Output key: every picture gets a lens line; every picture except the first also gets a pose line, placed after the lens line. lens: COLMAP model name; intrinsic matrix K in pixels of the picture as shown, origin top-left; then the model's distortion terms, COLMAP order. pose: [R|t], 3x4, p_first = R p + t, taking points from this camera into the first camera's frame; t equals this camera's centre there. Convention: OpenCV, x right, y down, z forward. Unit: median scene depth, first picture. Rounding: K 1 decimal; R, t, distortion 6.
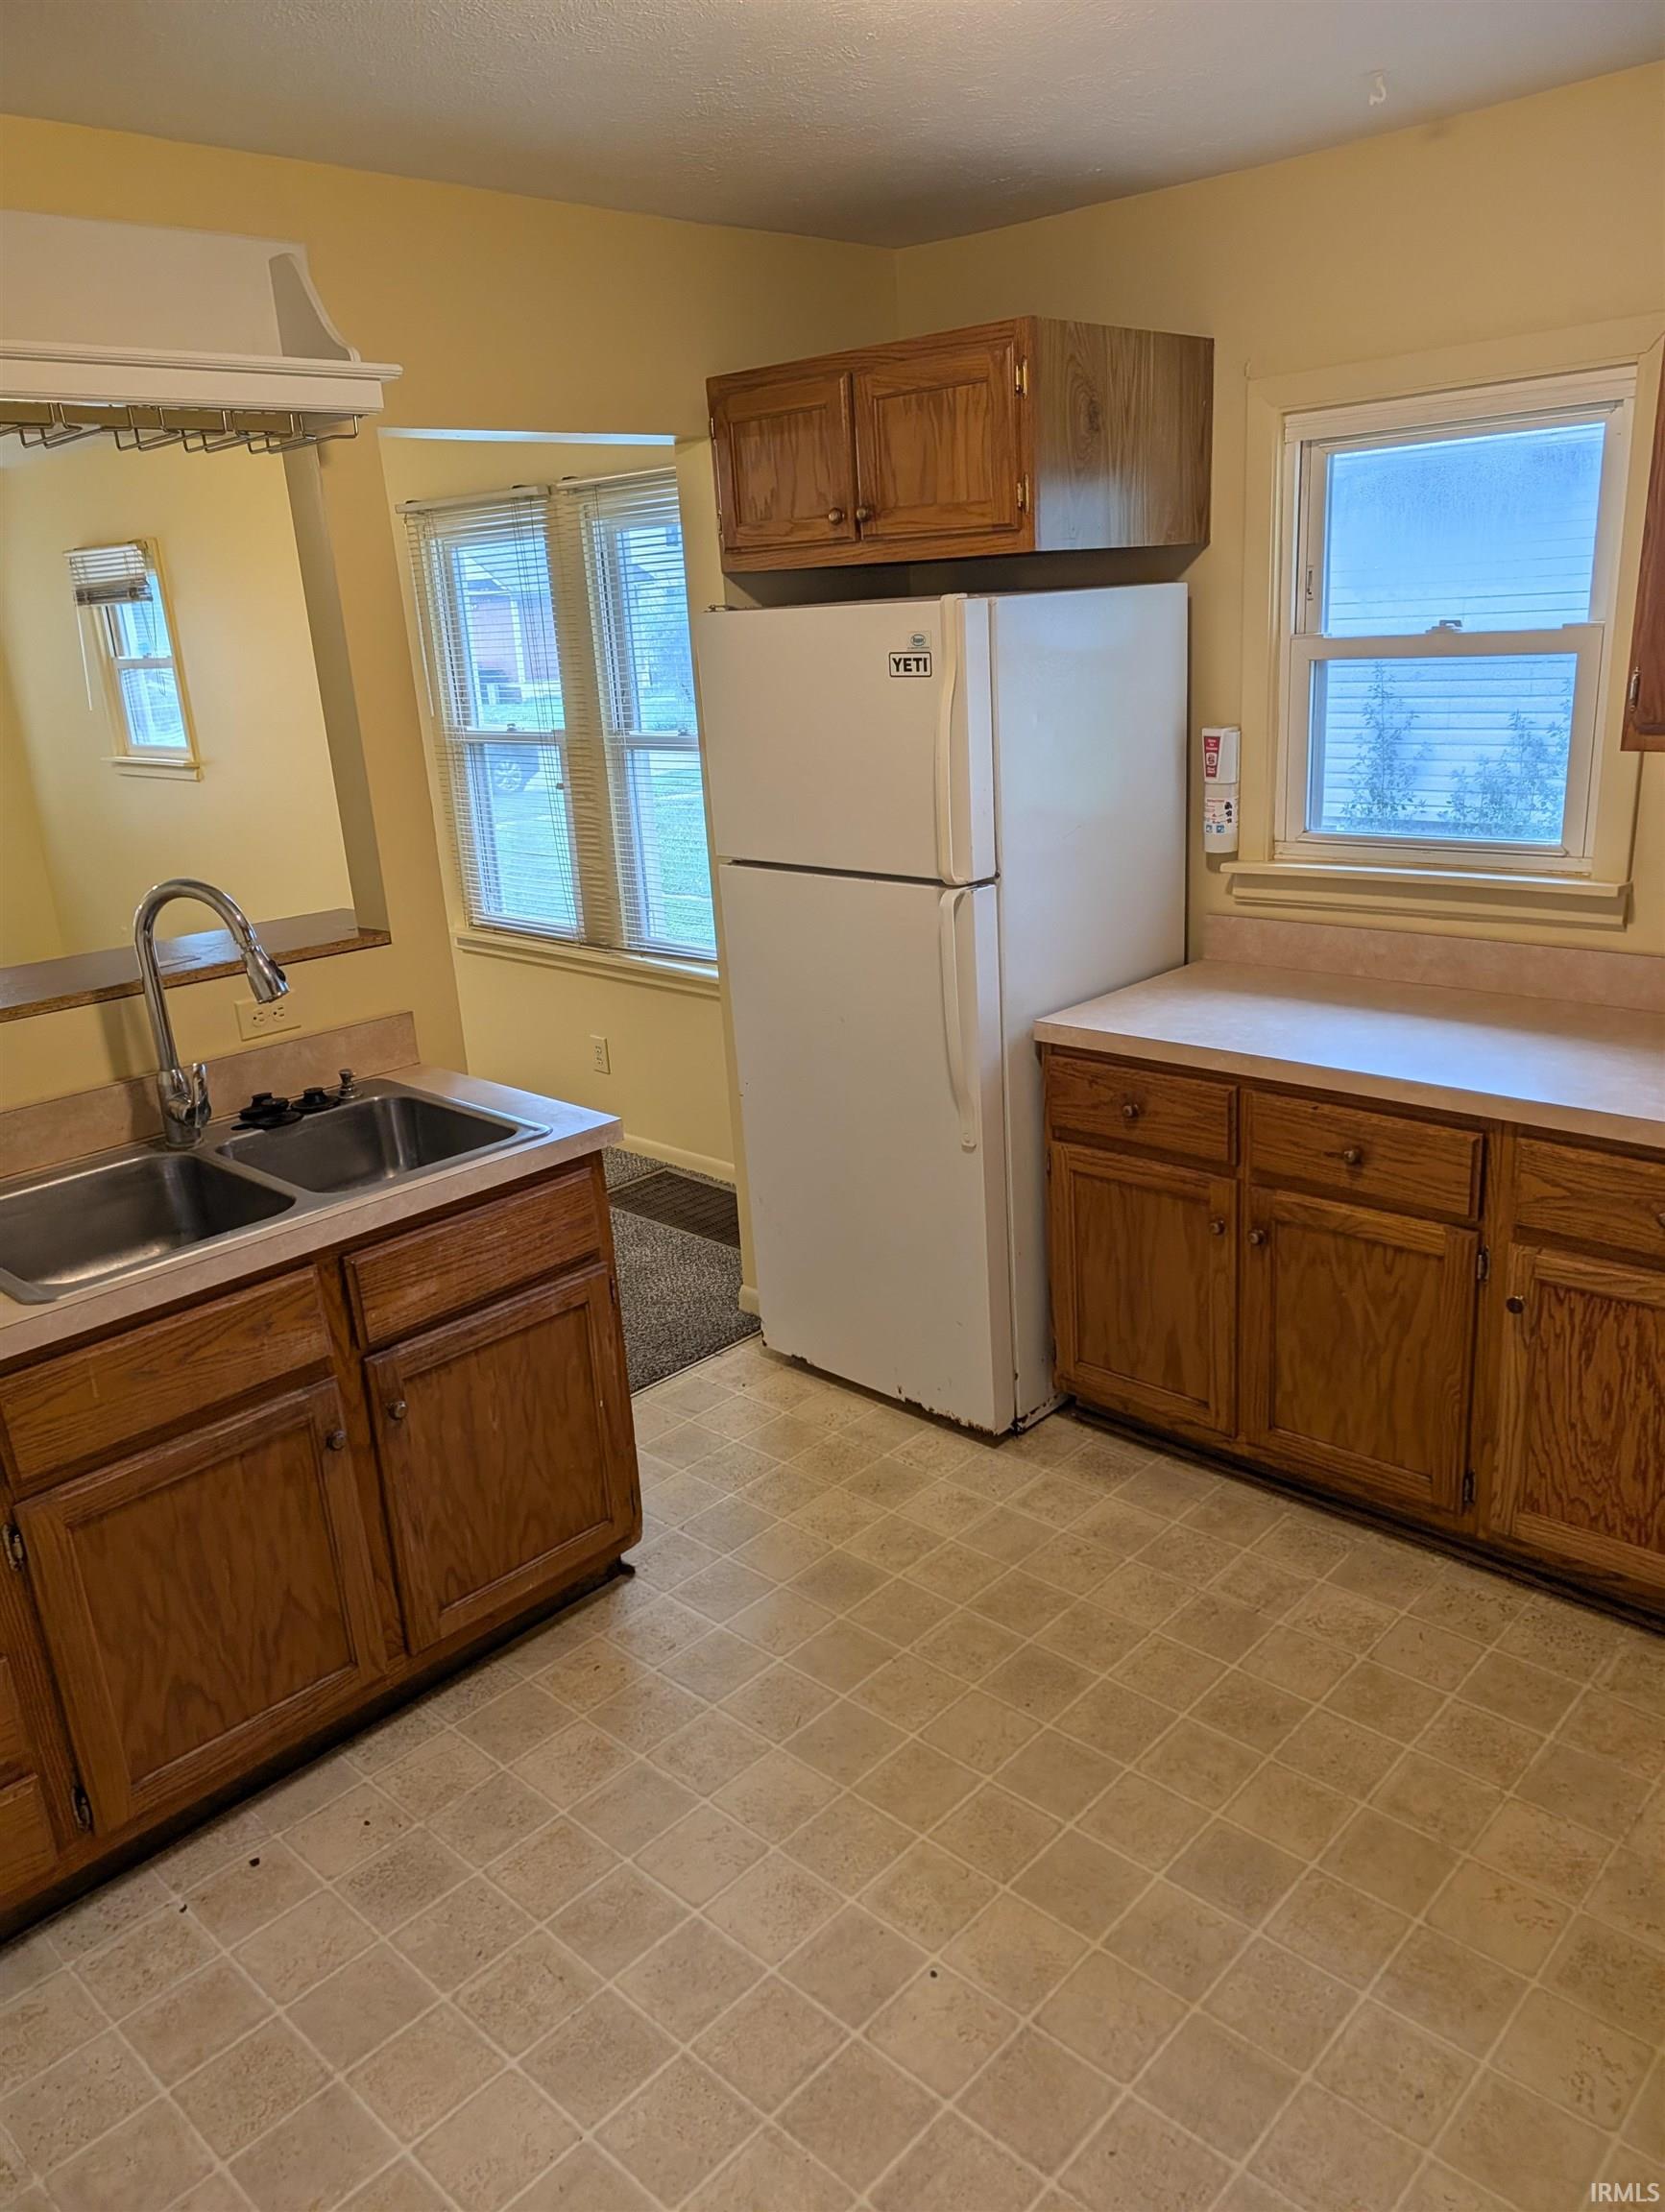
lens RADIAL K [[1582.3, 0, 840.3], [0, 1582.3, 1120.7], [0, 0, 1]] dist [0.004318, 0.004300]
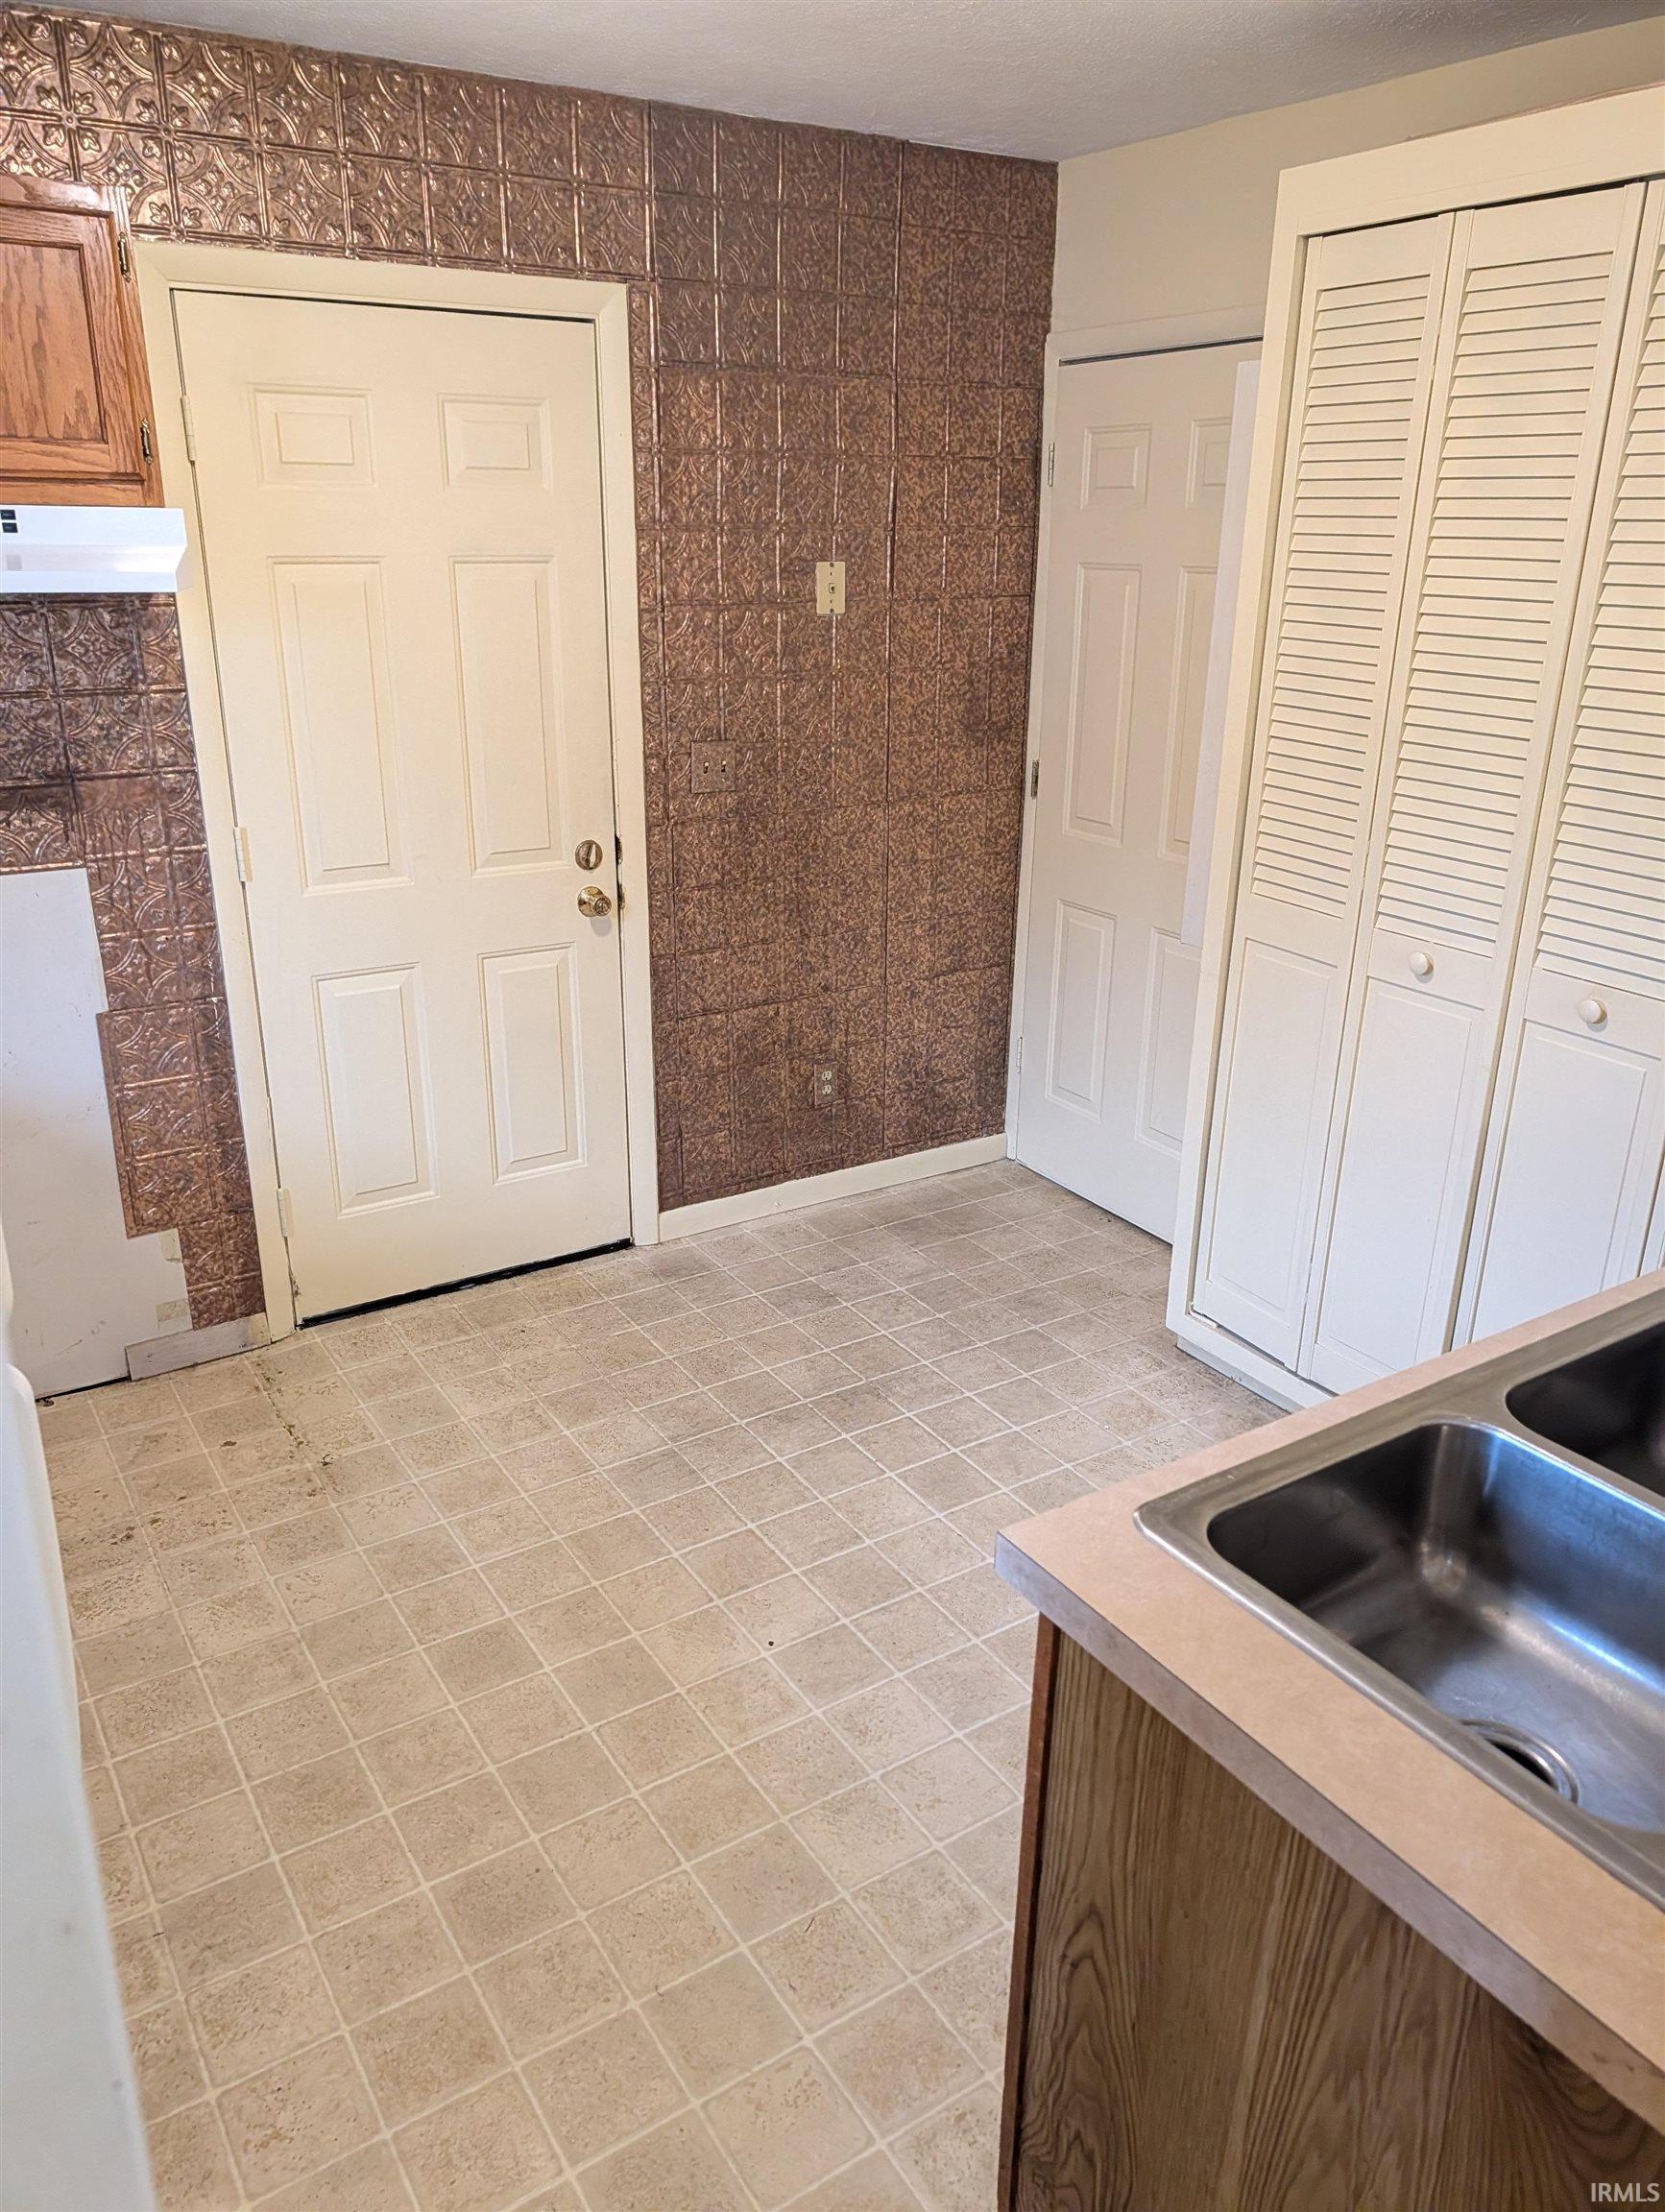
lens RADIAL K [[1582.3, 0, 840.3], [0, 1582.3, 1120.7], [0, 0, 1]] dist [0.004318, 0.004300]
pose [[-0.973801, -0.038454, 0.224127, -0.200095], [0.110418, 0.781652, 0.613863, -0.415496], [-0.198795, 0.622528, -0.756928, 1.321106]]
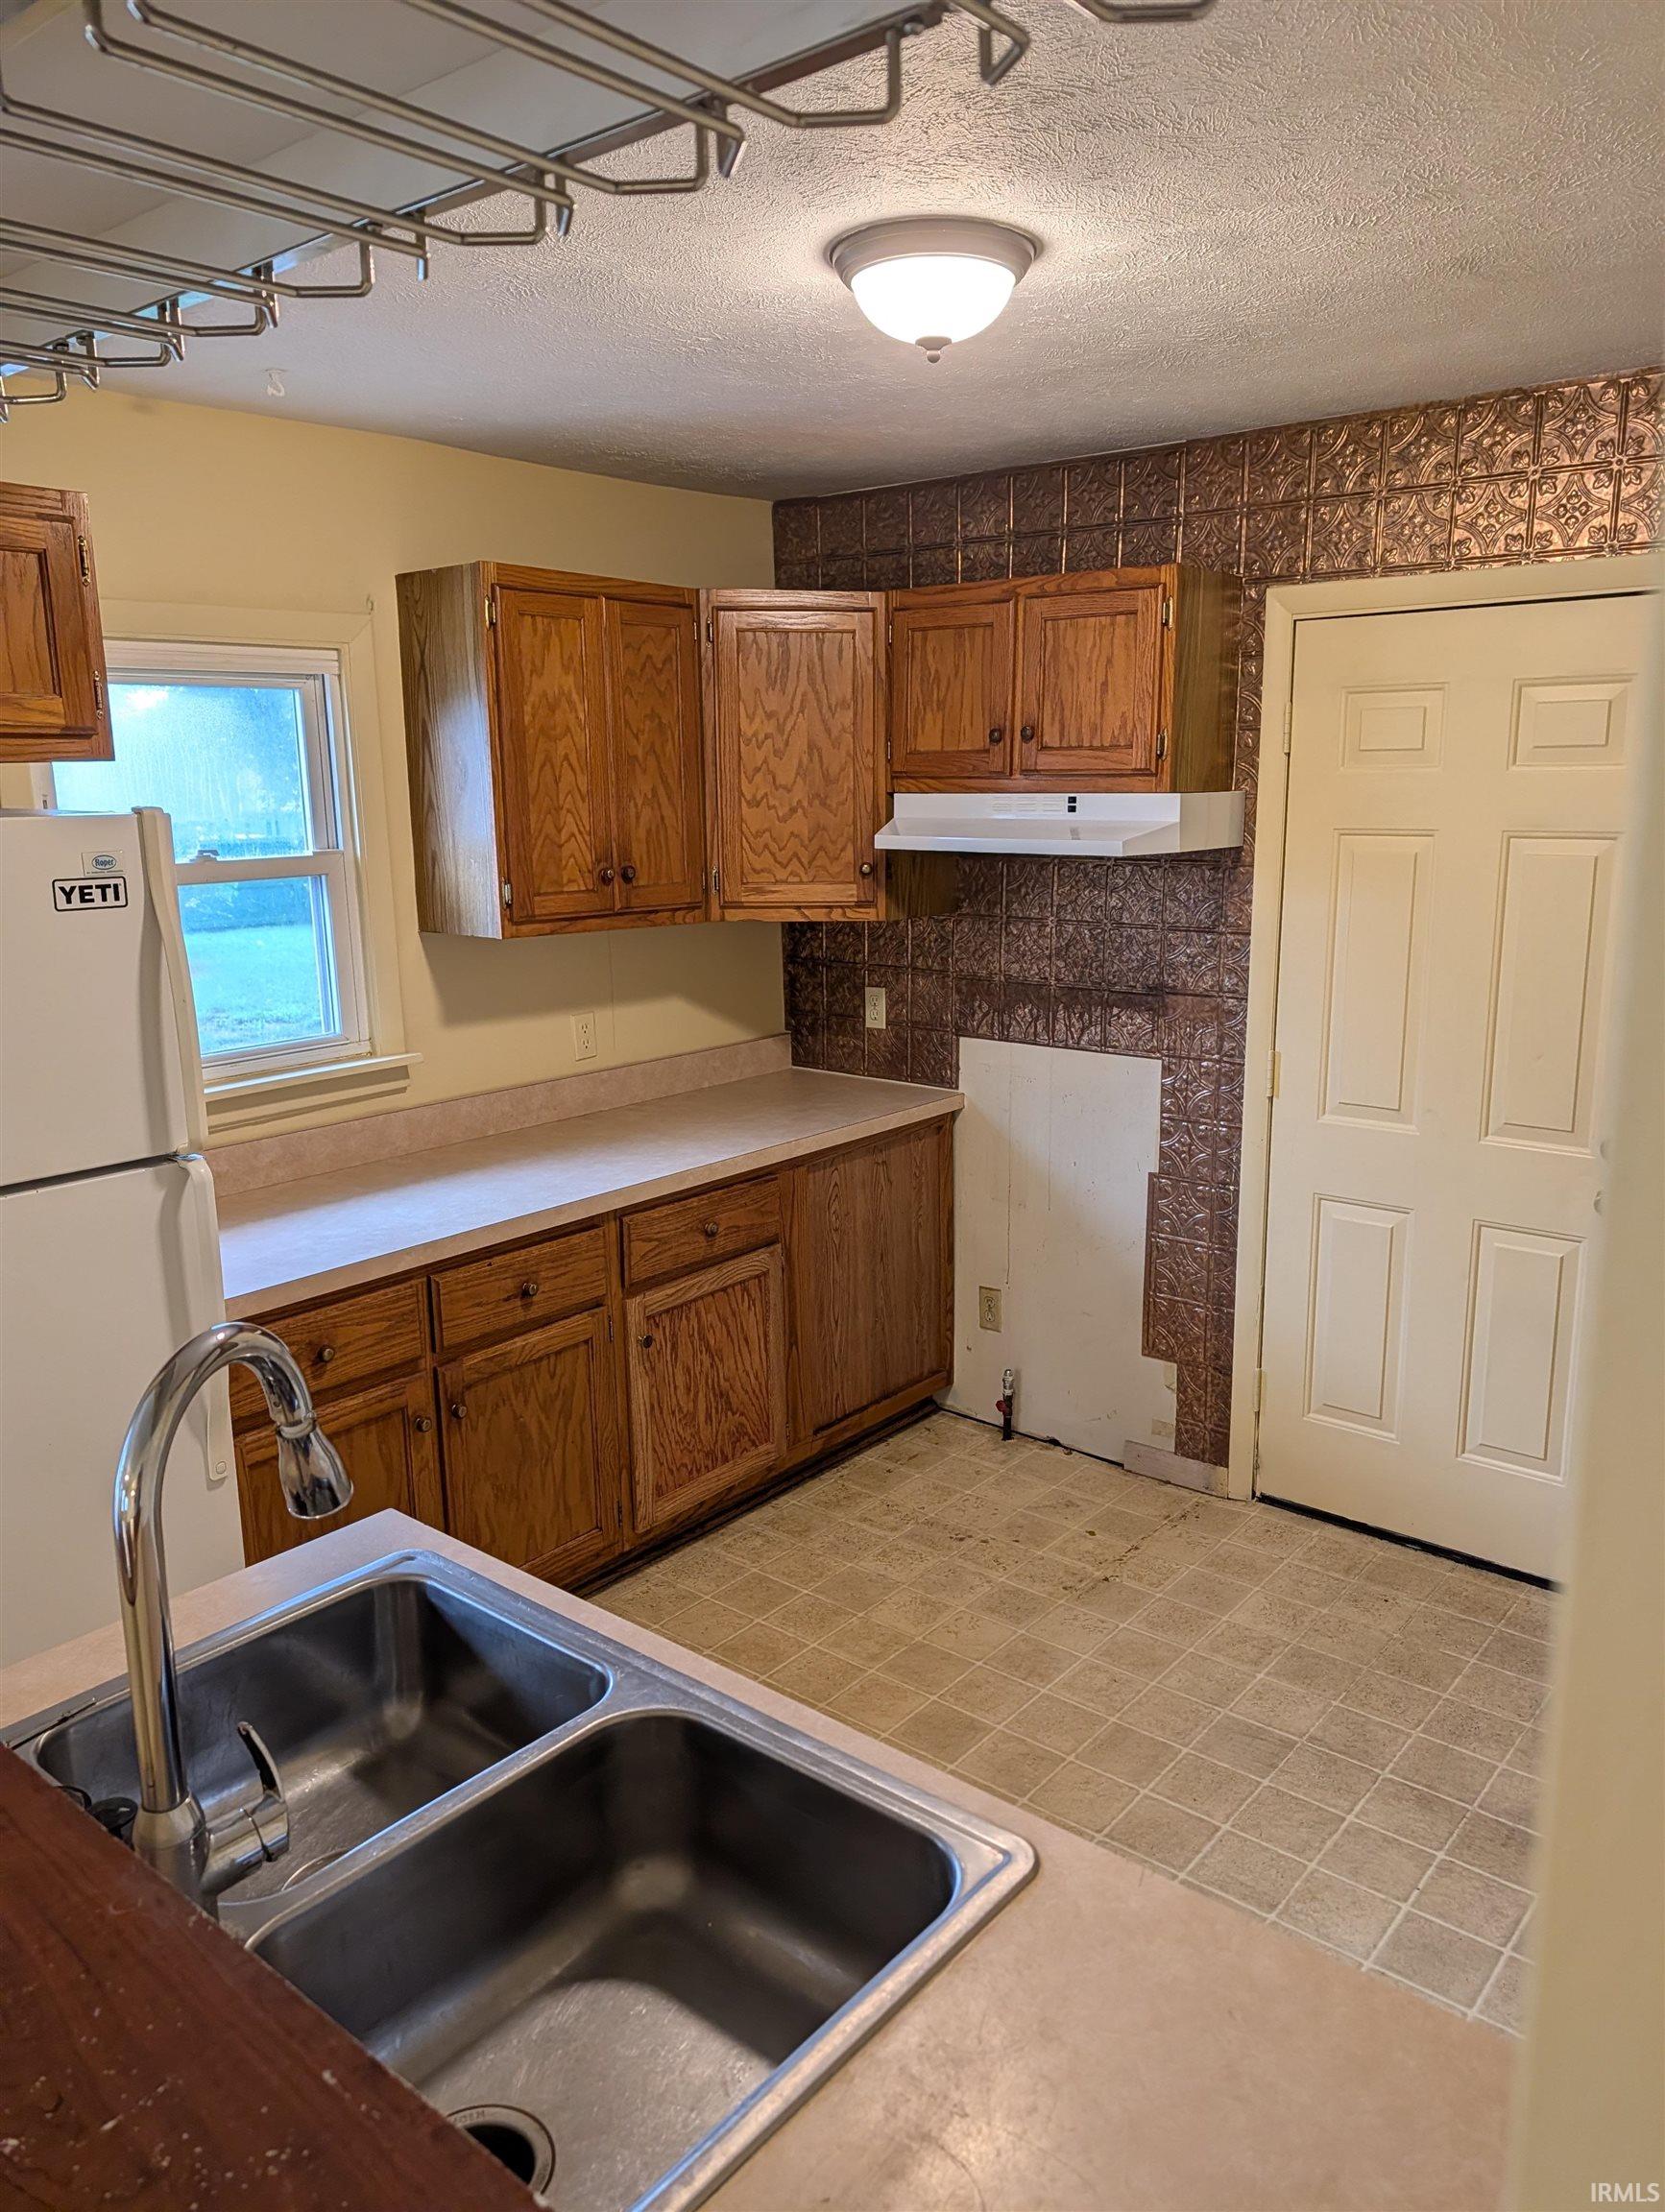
lens RADIAL K [[1582.3, 0, 840.3], [0, 1582.3, 1120.7], [0, 0, 1]] dist [0.004318, 0.004300]
pose [[-0.064111, -0.157459, 0.985442, -0.821872], [0.331603, 0.928003, 0.169855, -0.216420], [-0.941238, 0.337665, -0.007282, 0.773611]]
